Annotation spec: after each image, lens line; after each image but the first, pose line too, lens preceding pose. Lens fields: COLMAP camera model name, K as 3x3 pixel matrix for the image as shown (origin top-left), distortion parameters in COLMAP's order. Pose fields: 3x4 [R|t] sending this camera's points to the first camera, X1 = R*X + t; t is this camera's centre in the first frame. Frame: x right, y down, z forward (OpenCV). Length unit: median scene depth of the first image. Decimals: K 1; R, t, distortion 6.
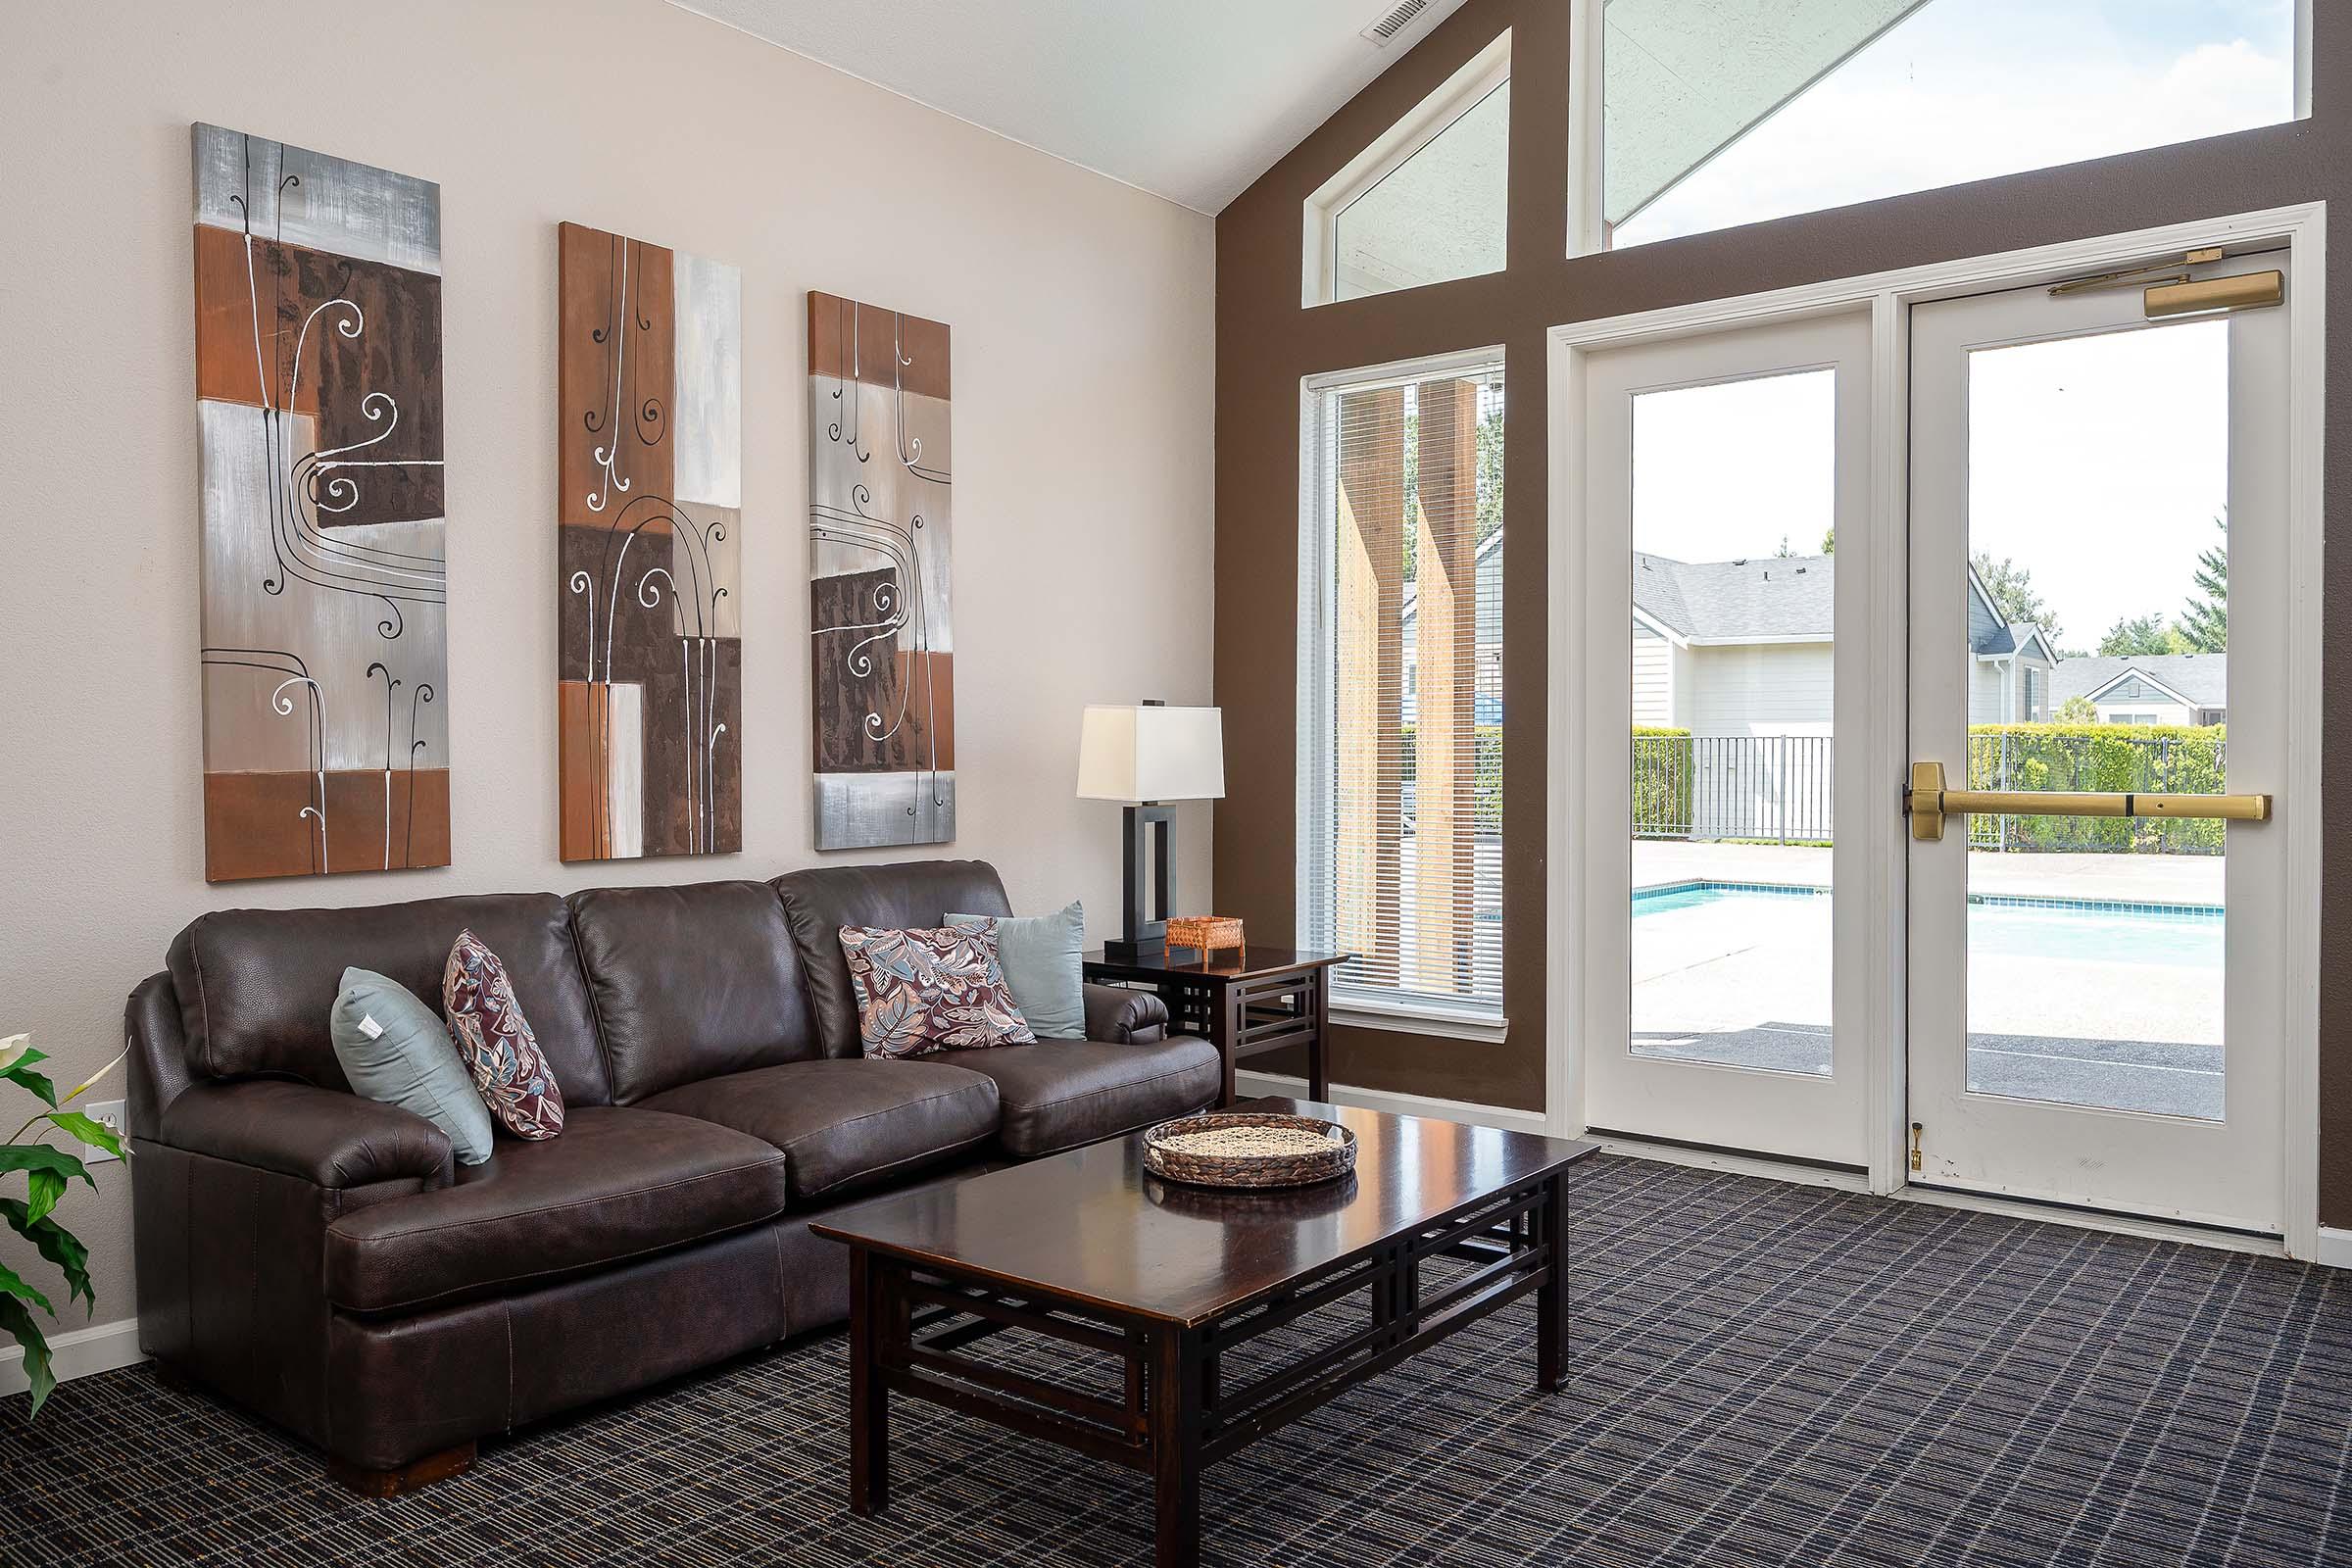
lens RADIAL K [[1749.4, 0, 1176.0], [0, 1749.4, 784.0], [0, 0, 1]] dist [-0.001155, -0.000183]
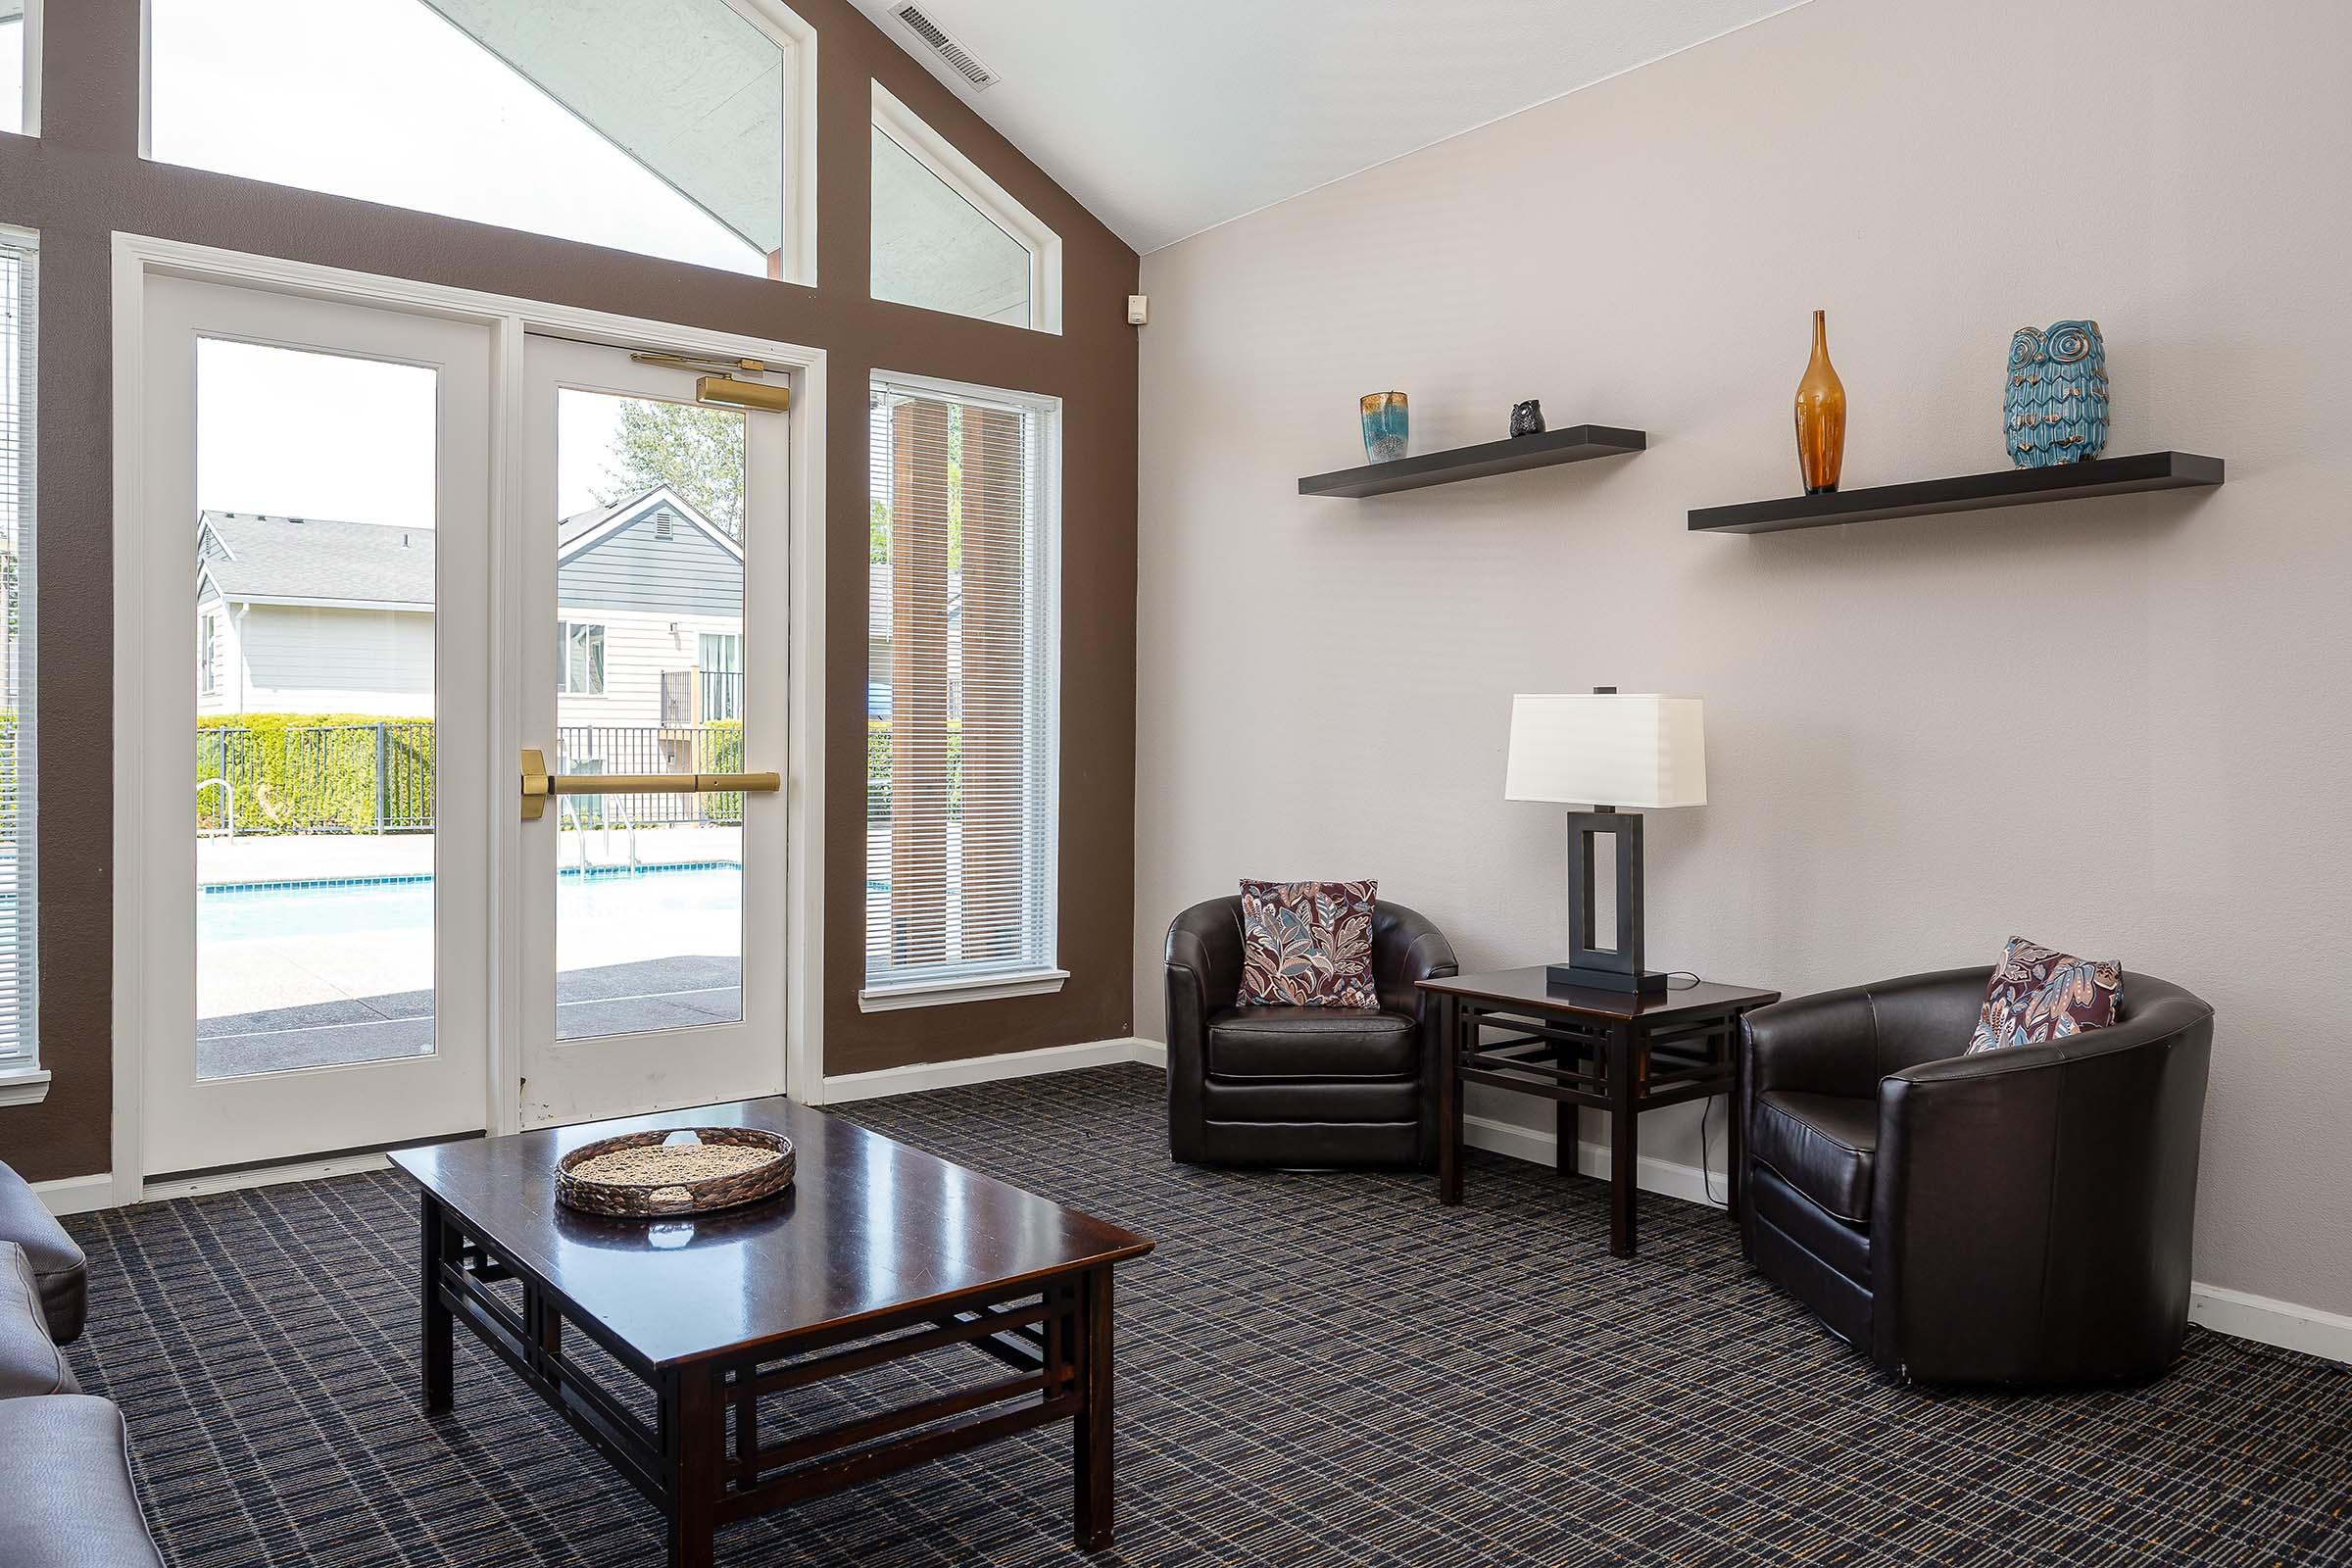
lens RADIAL K [[1617.7, 0, 1176.0], [0, 1617.7, 784.0], [0, 0, 1]] dist [0.000514, 0.000064]
pose [[0.229683, -0.024119, 0.972967, -0.548552], [0.014836, 0.999663, 0.021279, -0.007717], [-0.973152, 0.009548, 0.229963, 0.425371]]
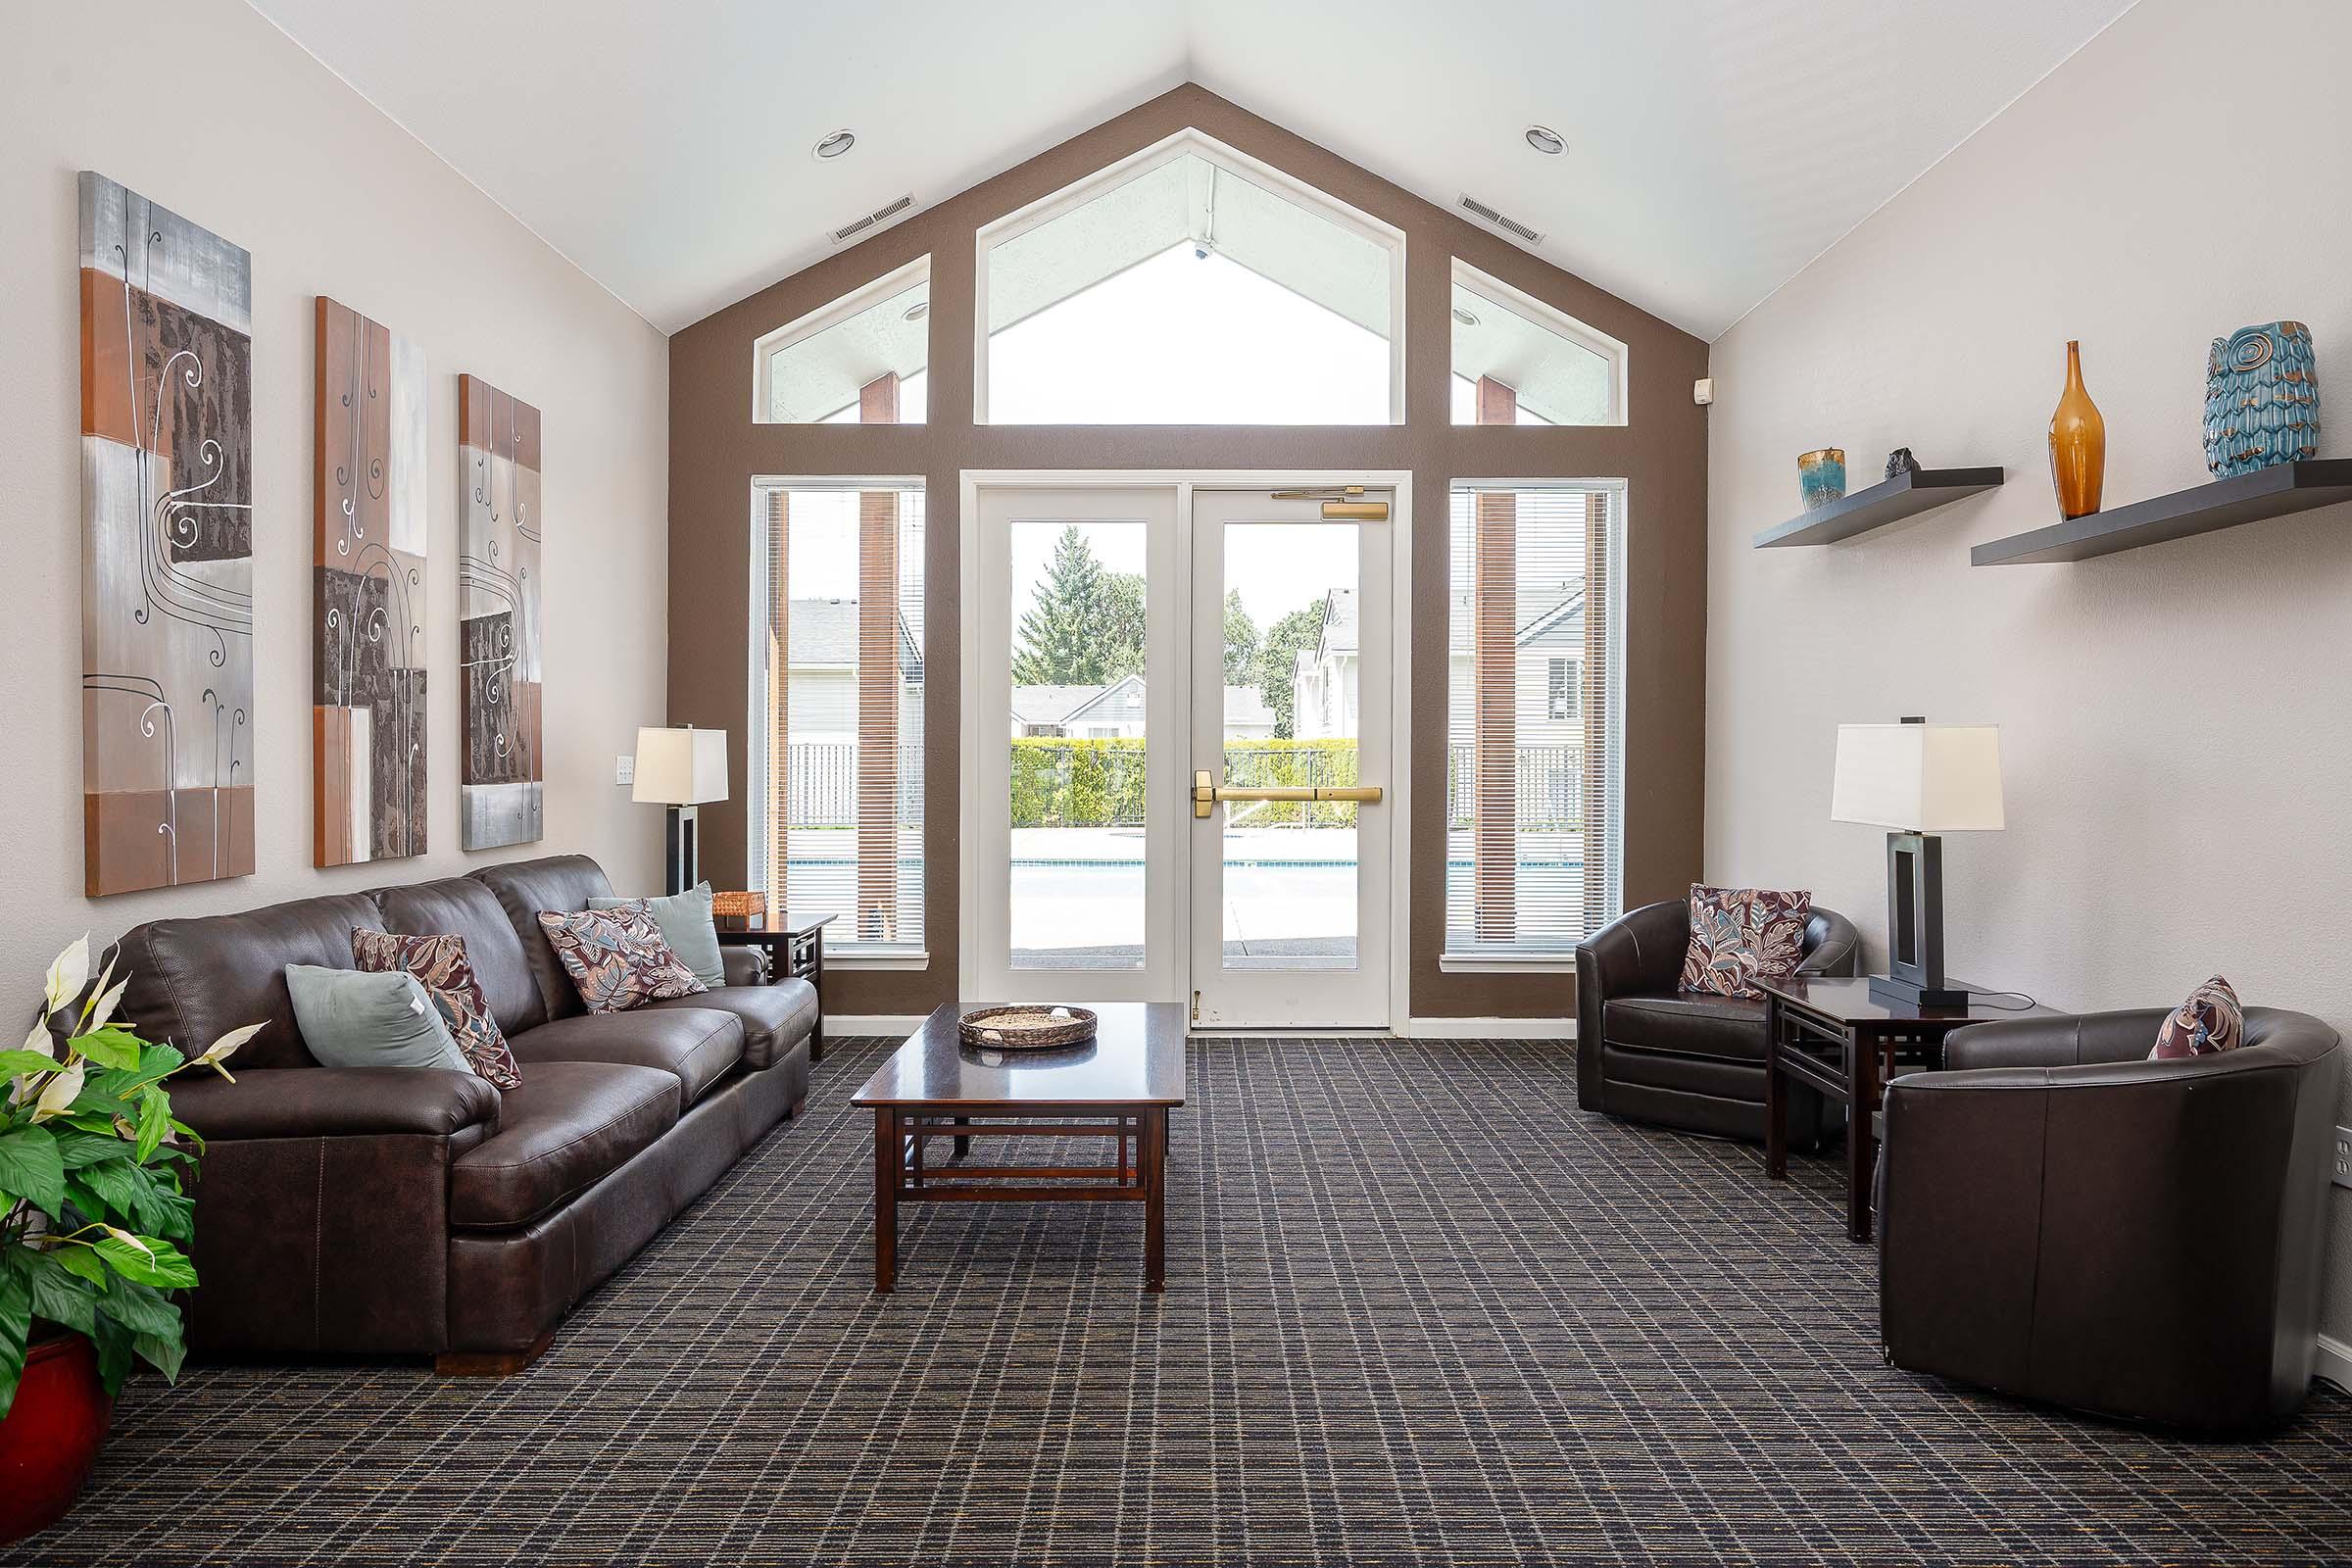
lens RADIAL K [[1434.4, 0, 1225.1], [0, 1434.4, 785.8], [0, 0, 1]] dist [0.007103, -0.001650]
pose [[0.782075, -0.012131, 0.623066, -0.457165], [0.010156, 0.999926, 0.006721, -0.007904], [-0.623101, 0.001072, 0.782140, -0.077076]]
